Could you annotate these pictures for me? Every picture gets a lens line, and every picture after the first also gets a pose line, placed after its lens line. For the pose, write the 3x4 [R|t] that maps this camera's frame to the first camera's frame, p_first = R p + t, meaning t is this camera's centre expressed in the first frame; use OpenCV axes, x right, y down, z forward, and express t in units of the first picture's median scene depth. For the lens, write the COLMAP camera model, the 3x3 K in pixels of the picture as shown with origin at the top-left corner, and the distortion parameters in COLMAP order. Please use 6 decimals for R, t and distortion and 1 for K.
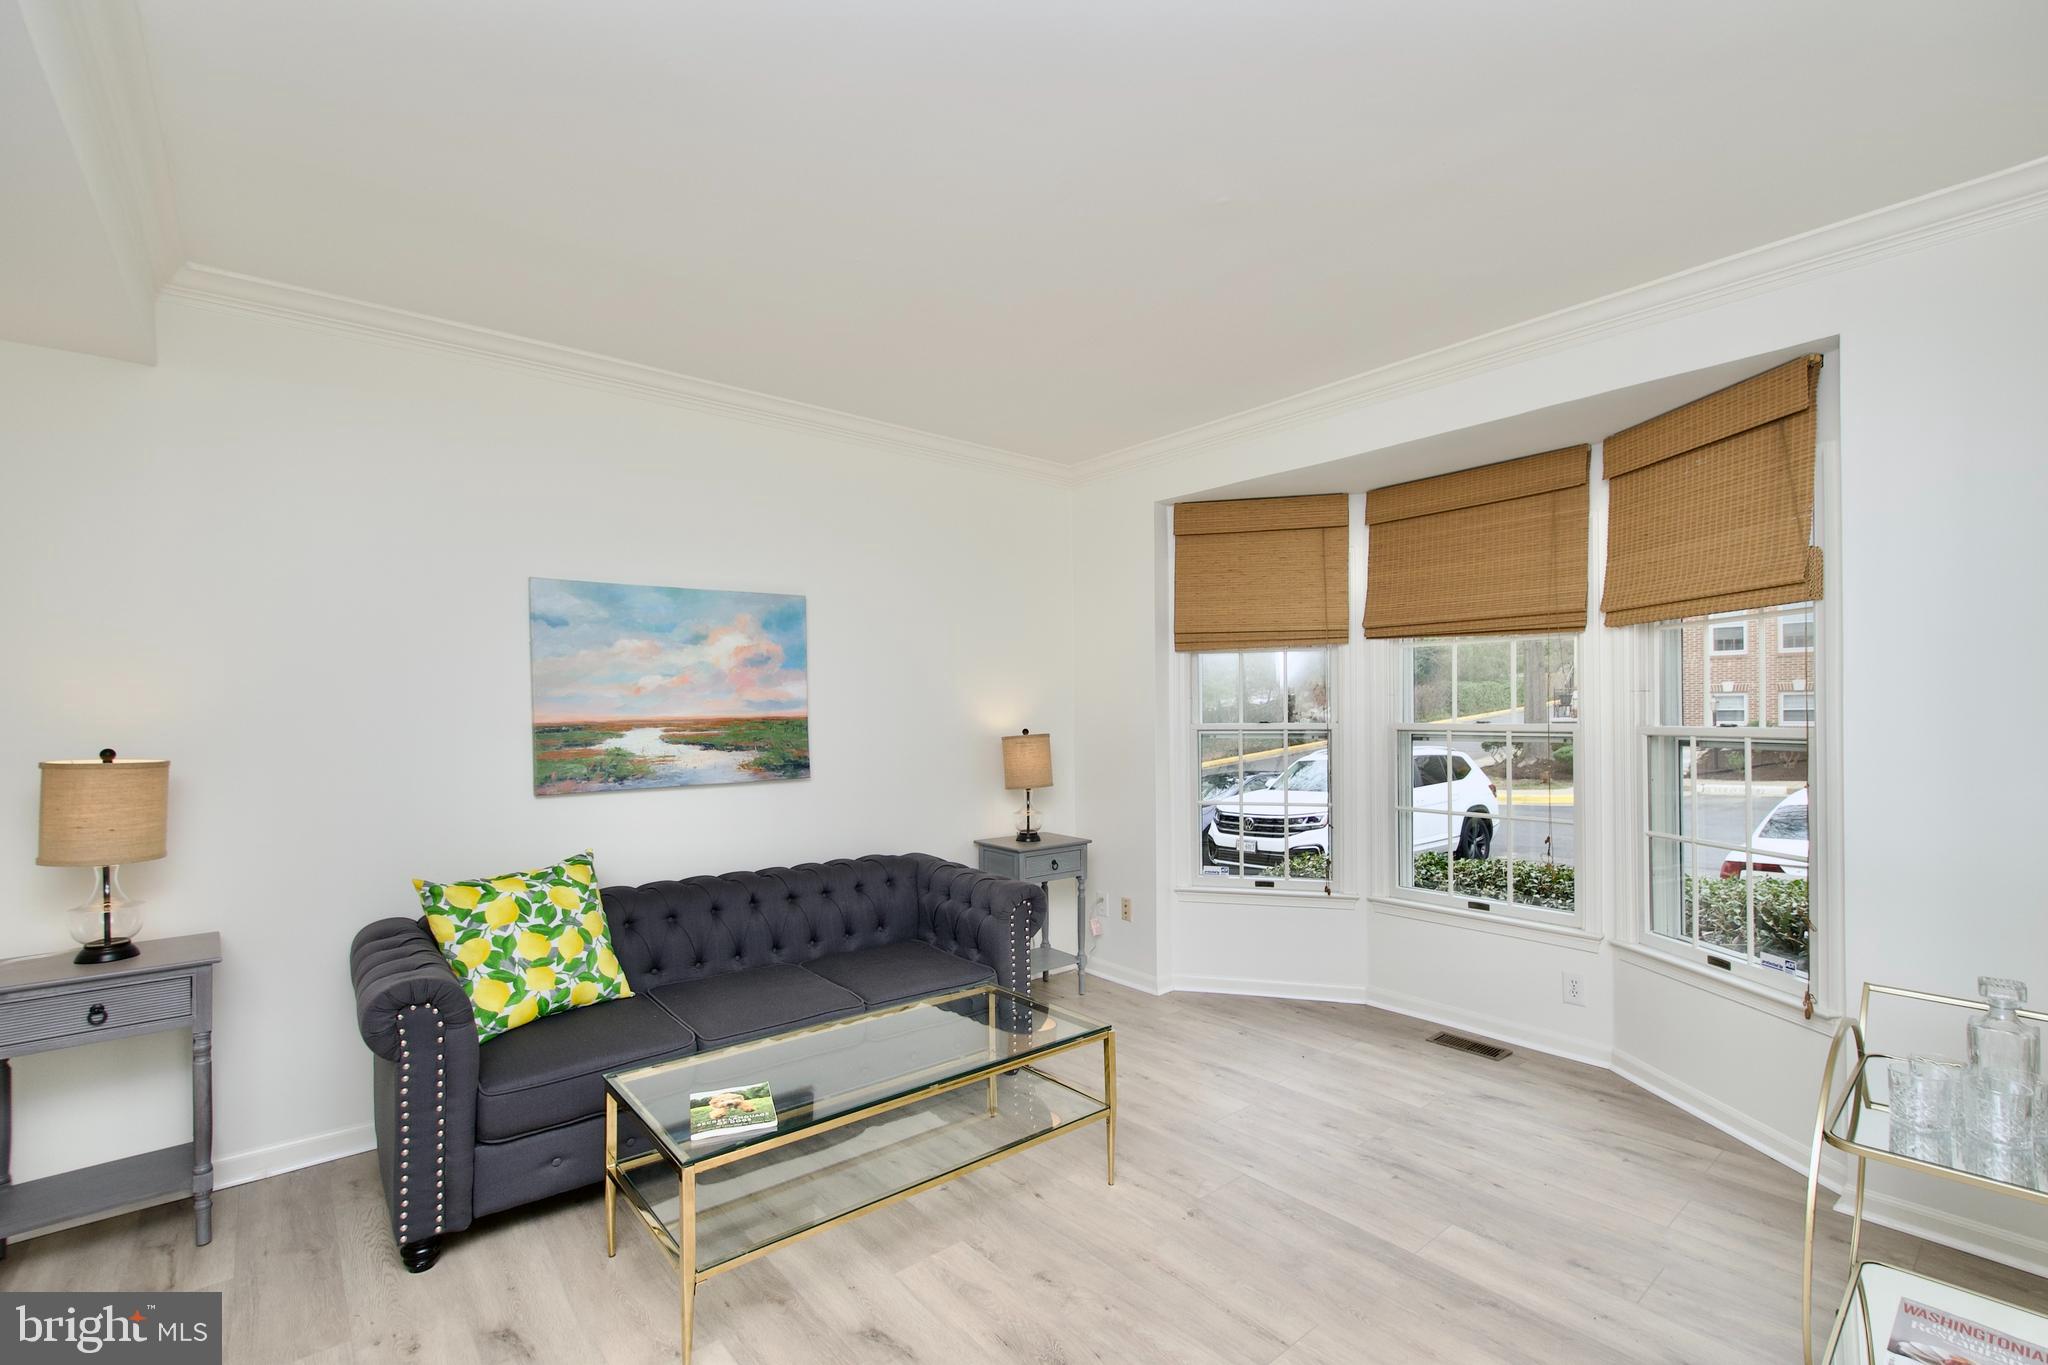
lens RADIAL K [[902.8, 0, 1041.2], [0, 902.8, 712.7], [0, 0, 1]] dist [0.012878, 0.000089]
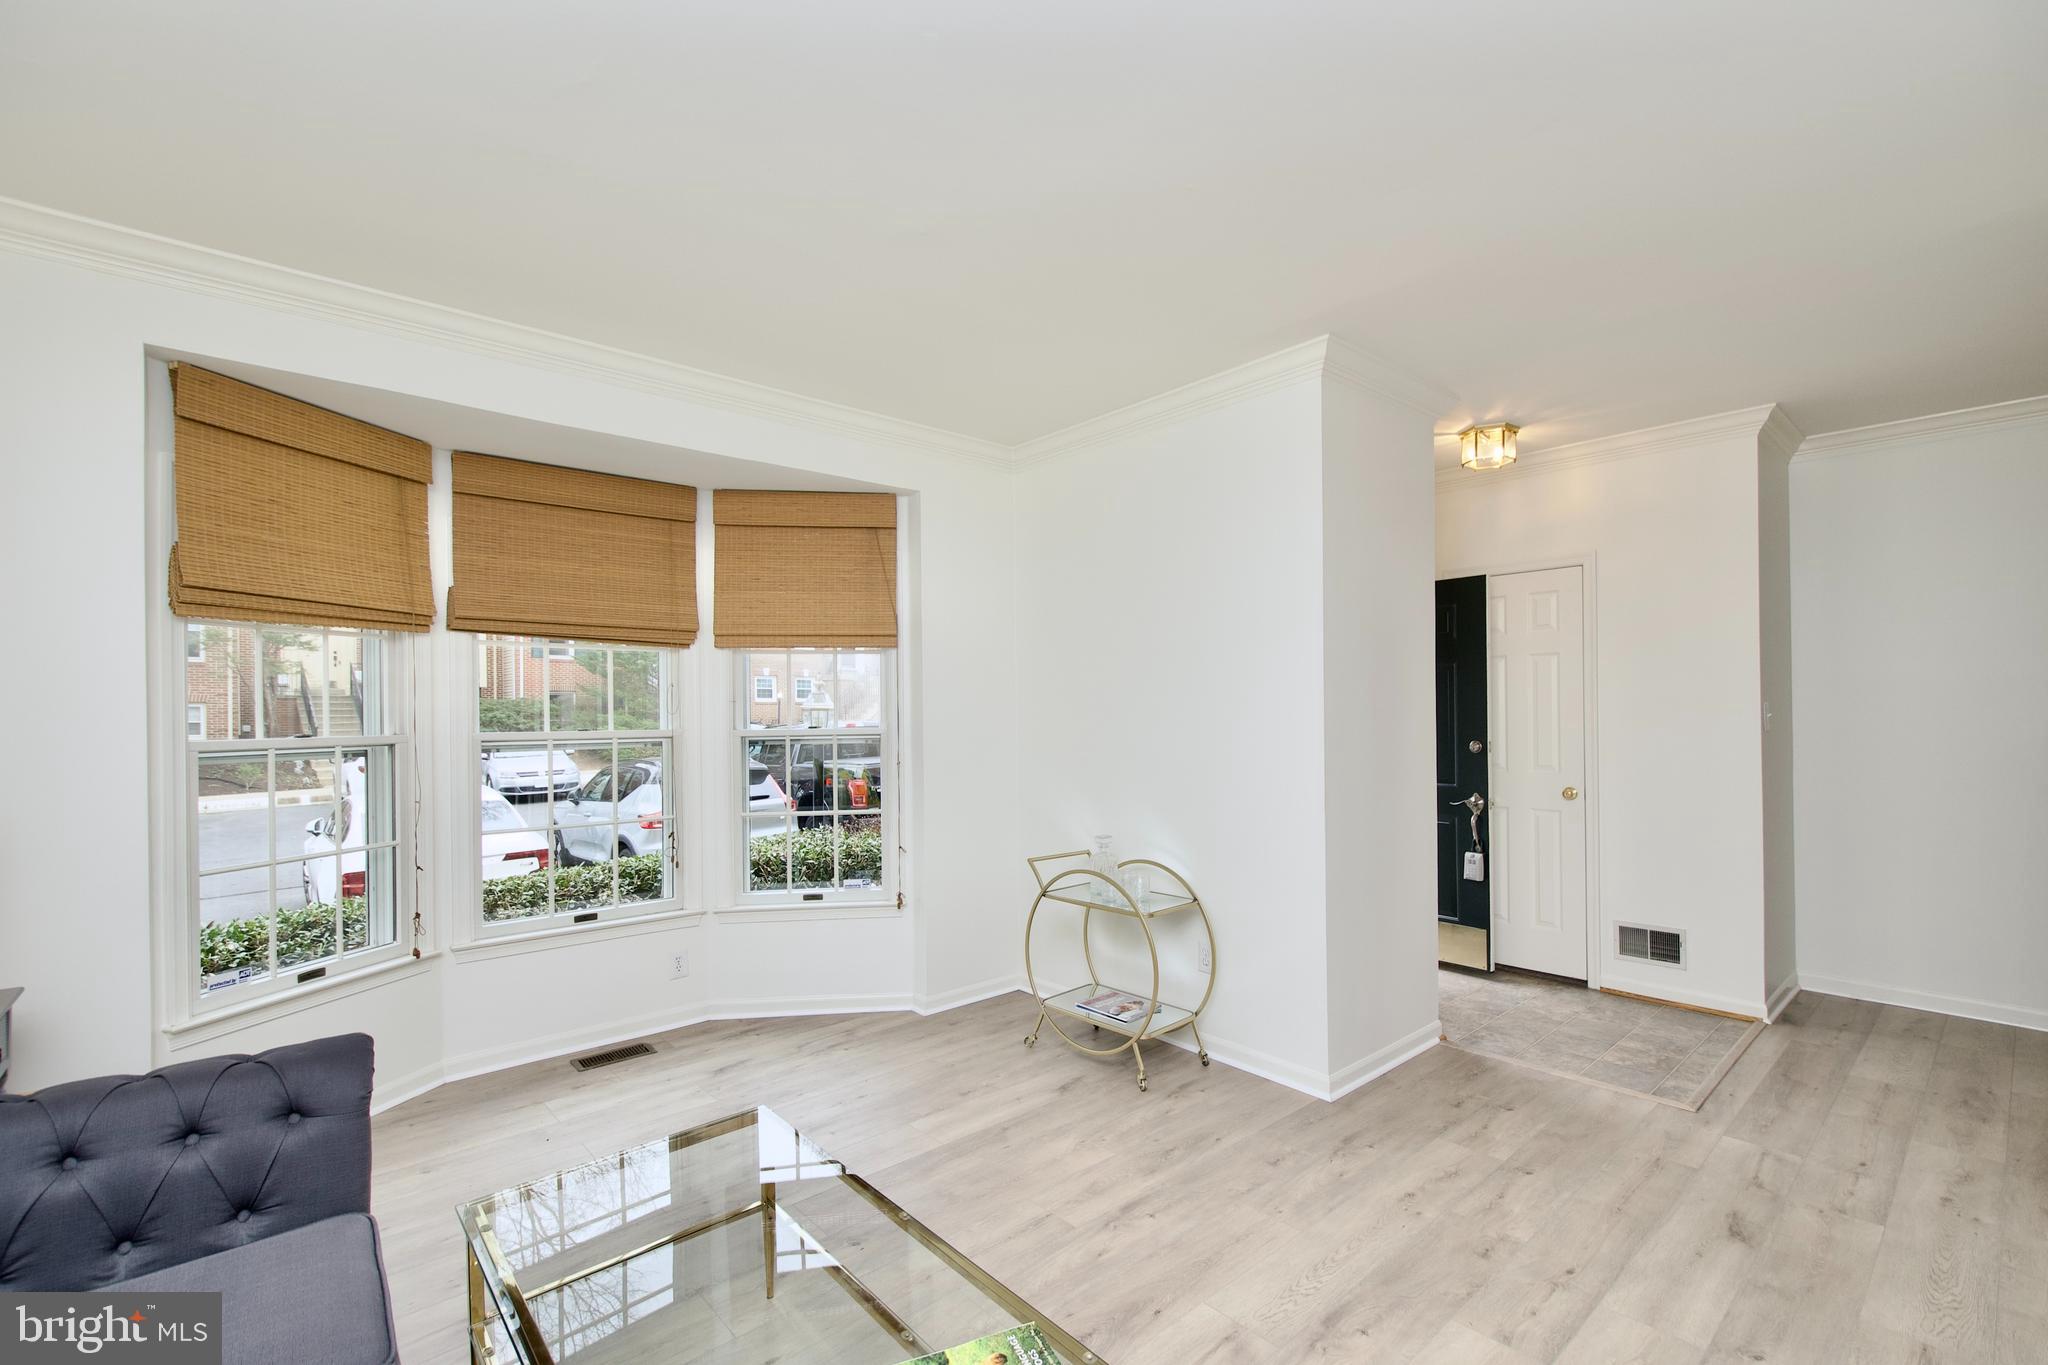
lens RADIAL K [[902.8, 0, 1041.2], [0, 902.8, 712.7], [0, 0, 1]] dist [0.012878, 0.000089]
pose [[-0.028085, 0.007173, 0.999580, -0.562025], [0.009257, 0.999933, -0.006916, 0.003805], [-0.999563, 0.009059, -0.028150, 0.589318]]
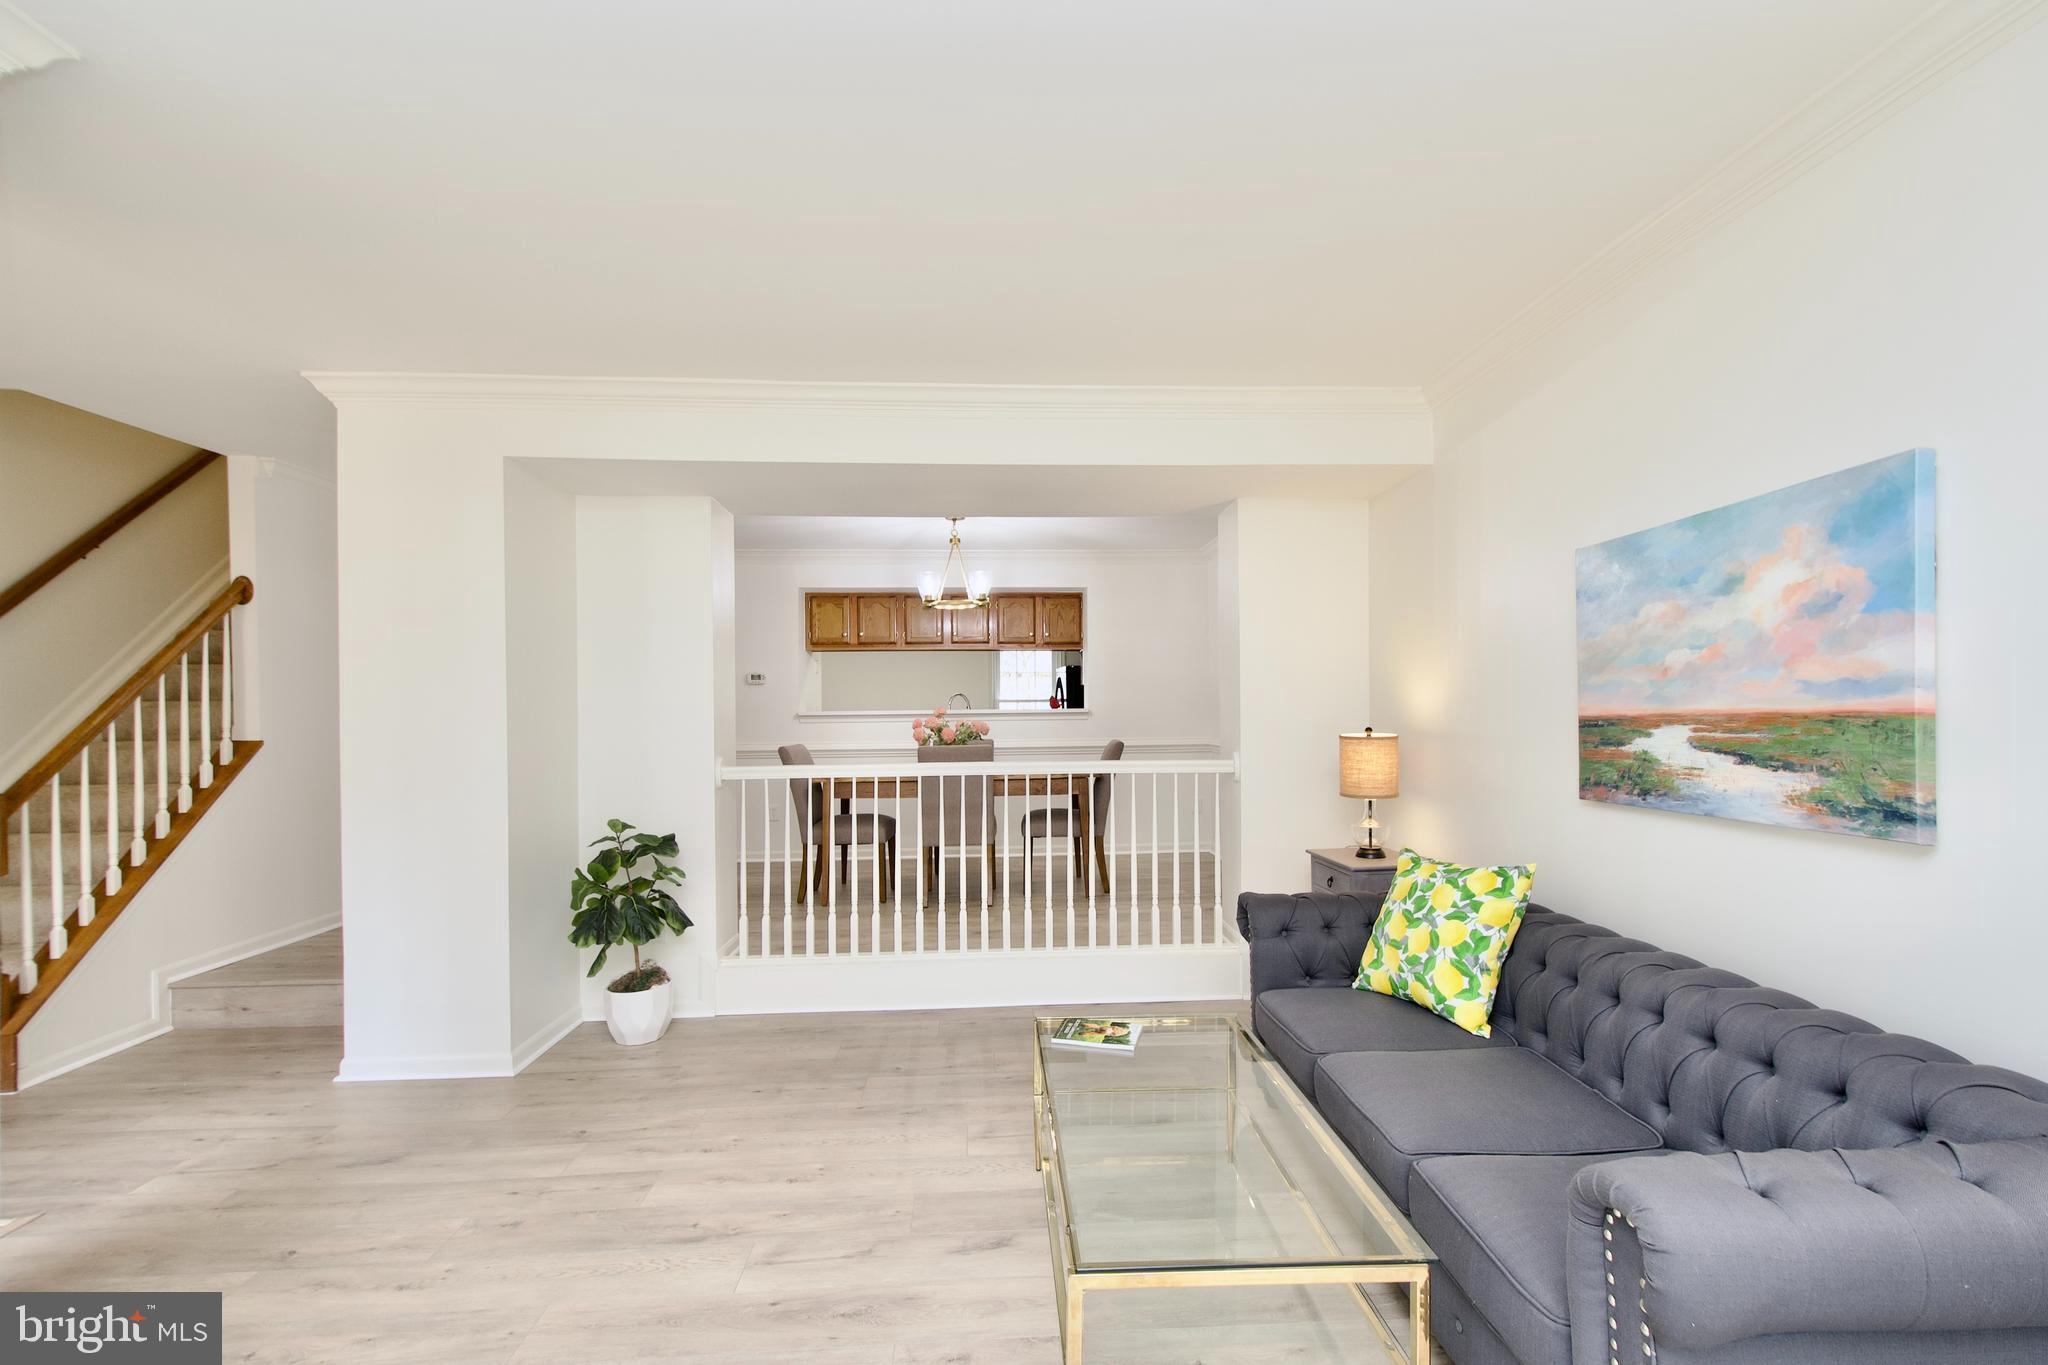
lens RADIAL K [[902.8, 0, 1041.2], [0, 902.8, 712.7], [0, 0, 1]] dist [0.012878, 0.000089]
pose [[-0.593282, 0.013762, -0.804877, 0.413656], [0.012088, 0.999893, 0.008187, -0.004504], [0.804904, -0.004872, -0.593385, 1.006641]]
